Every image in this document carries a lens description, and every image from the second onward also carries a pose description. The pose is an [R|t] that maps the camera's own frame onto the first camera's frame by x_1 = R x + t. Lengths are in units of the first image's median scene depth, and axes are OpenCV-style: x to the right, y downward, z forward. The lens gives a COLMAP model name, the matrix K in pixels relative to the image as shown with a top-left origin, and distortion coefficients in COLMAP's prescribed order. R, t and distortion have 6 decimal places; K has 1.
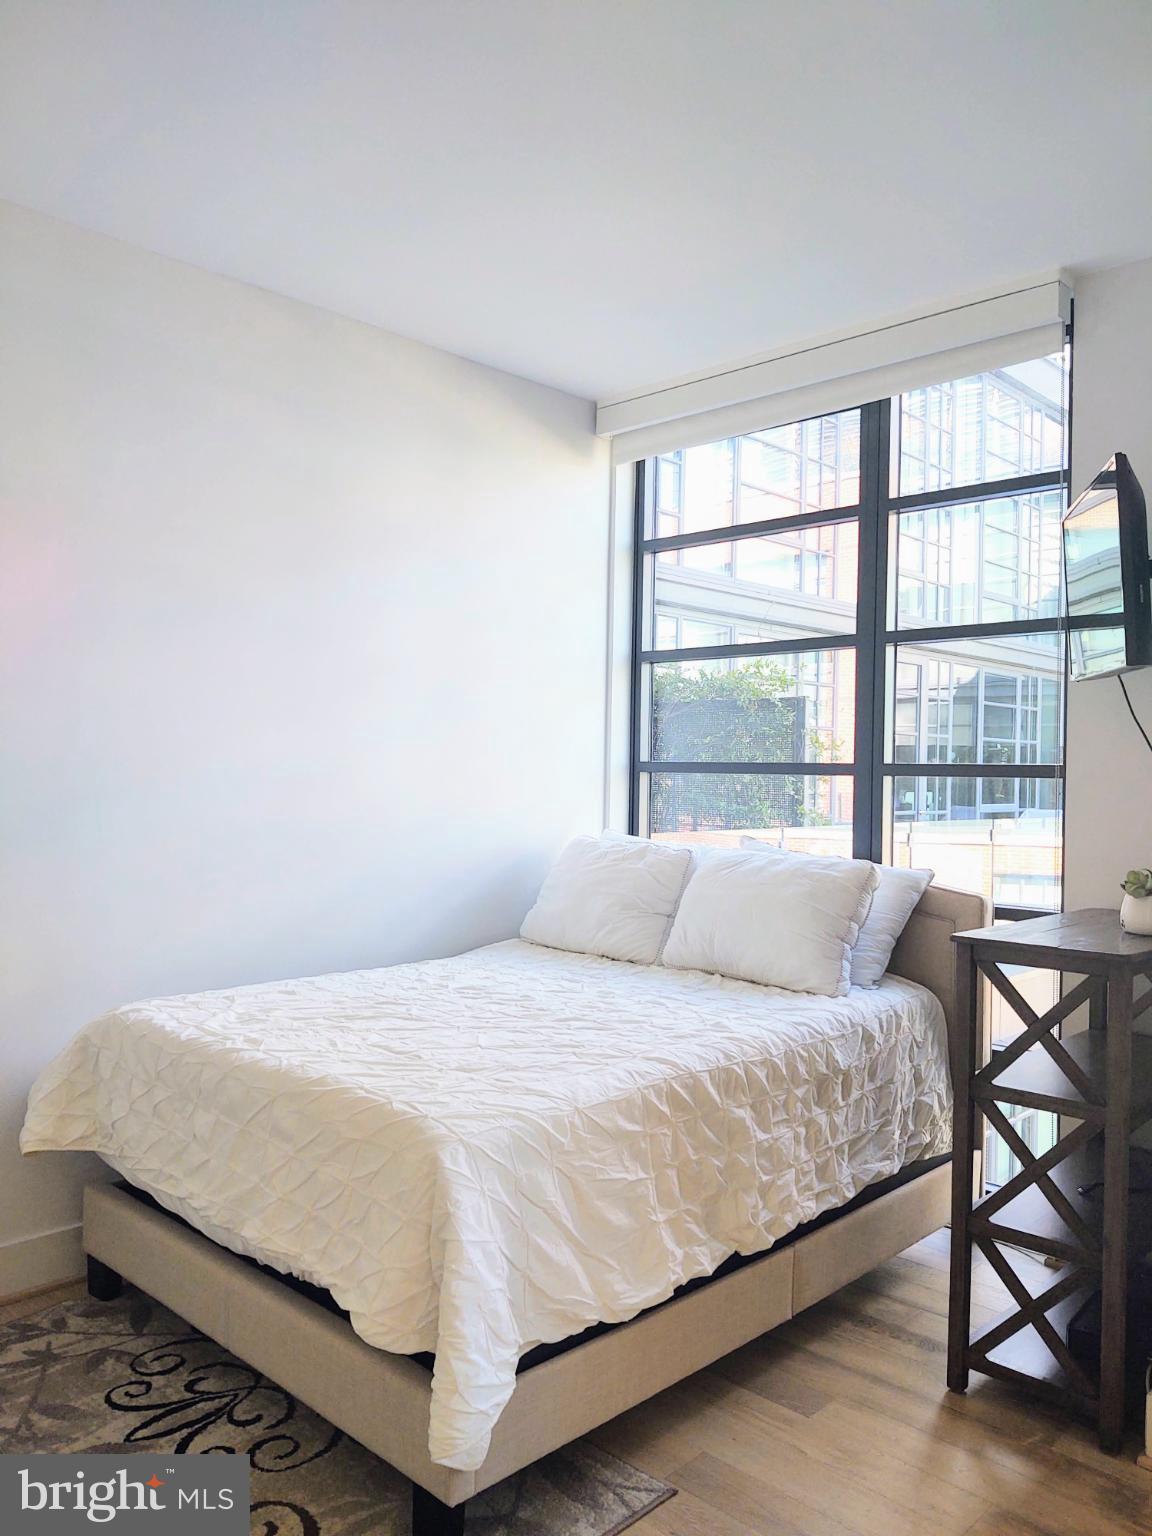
lens RADIAL K [[1160.1, 0, 578.5], [0, 1160.1, 767.3], [0, 0, 1]] dist [0.006358, -0.014128]
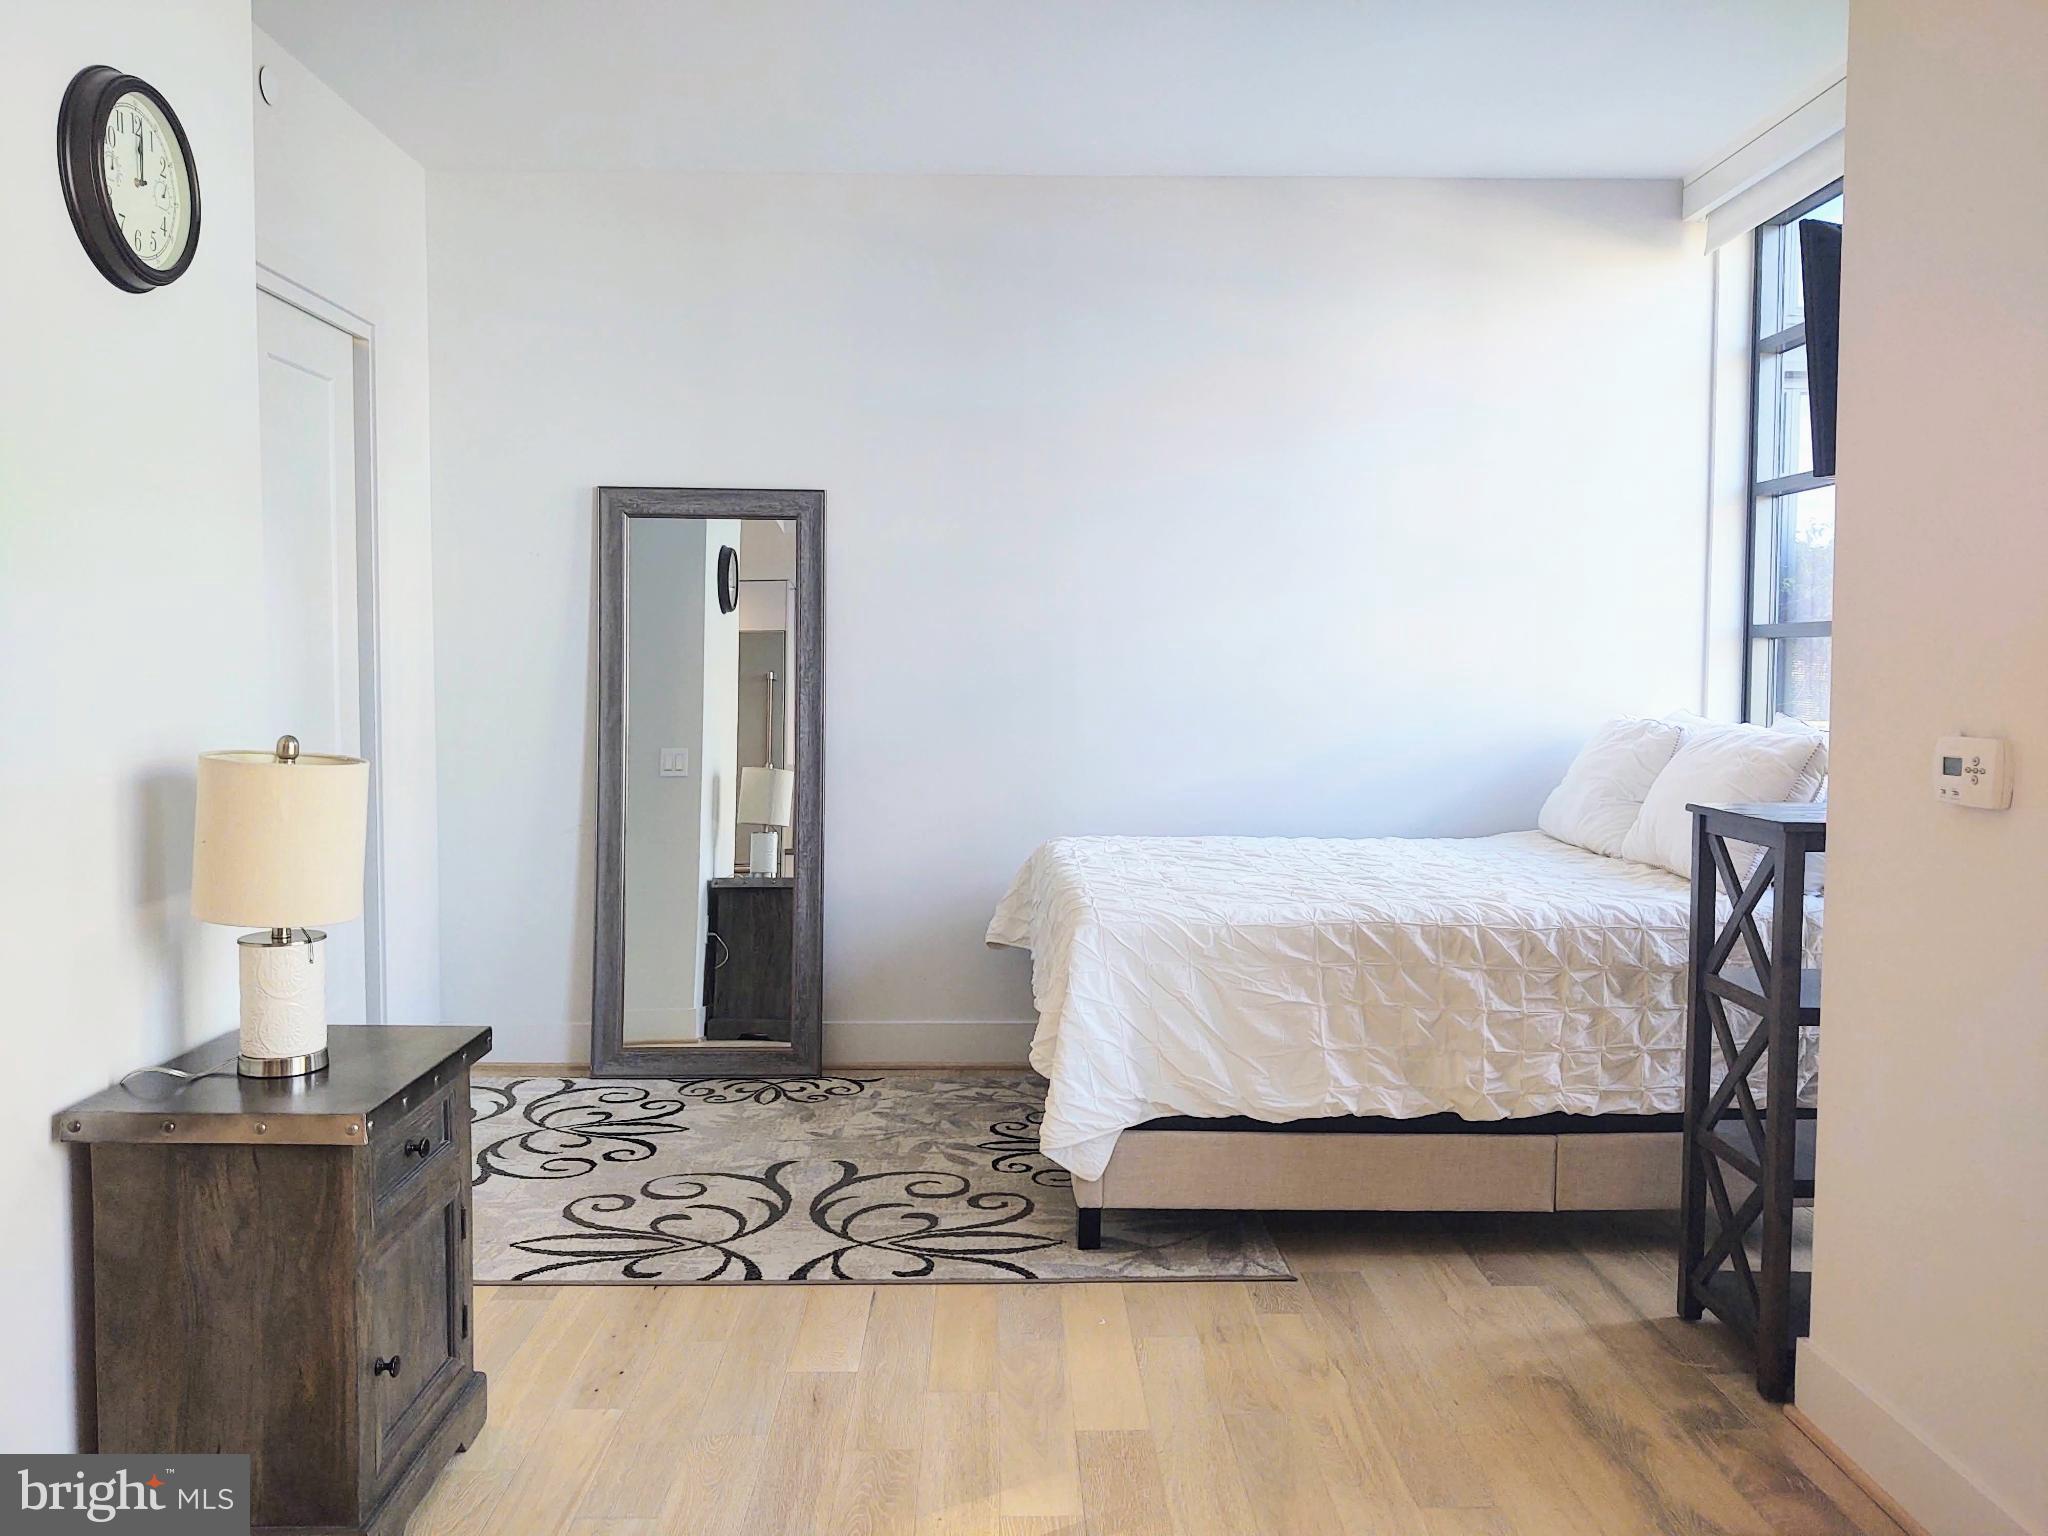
lens RADIAL K [[1546.8, 0, 1027.1], [0, 1546.8, 754.9], [0, 0, 1]] dist [0.006358, -0.014128]
pose [[0.713546, 0.029123, -0.700003, 0.785065], [0.009174, 0.998662, 0.050900, 0.044841], [0.700548, -0.042742, 0.712324, -0.172179]]
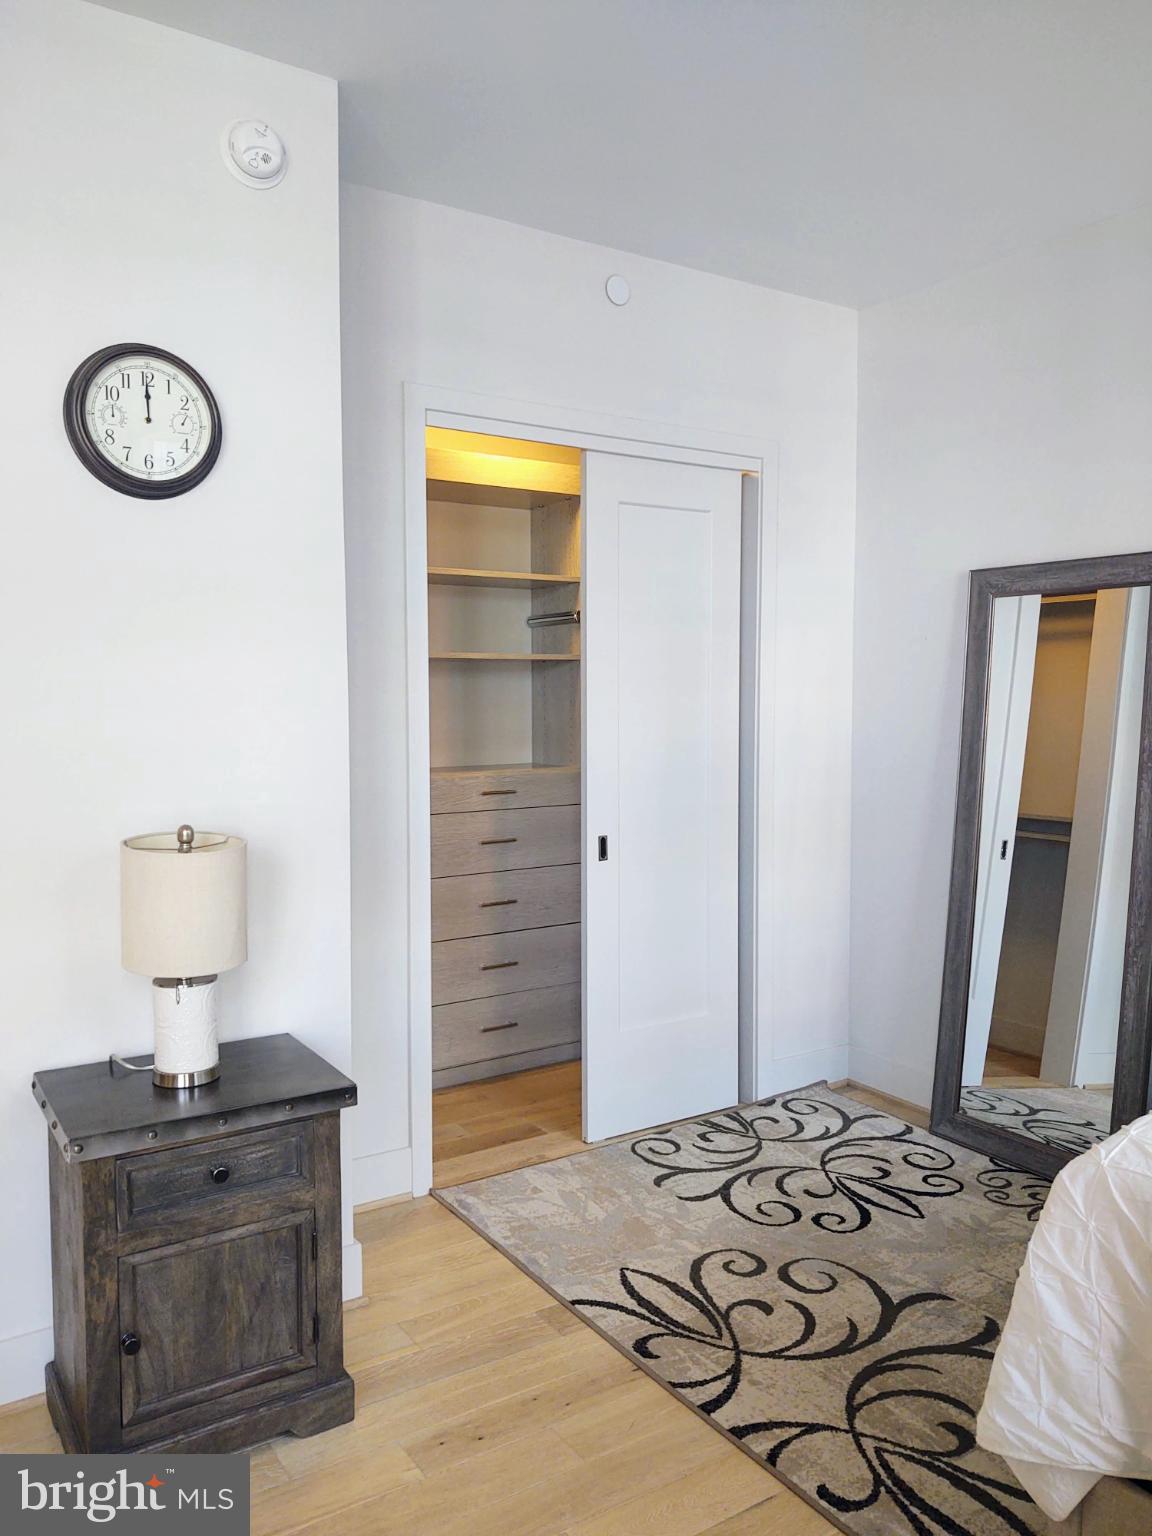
lens RADIAL K [[1160.1, 0, 577.2], [0, 1160.1, 780.3], [0, 0, 1]] dist [0.006358, -0.014128]
pose [[-0.214085, 0.054023, -0.975320, 0.633525], [0.001417, 0.998486, 0.054995, -0.006848], [0.976814, 0.010392, -0.213837, 0.641258]]
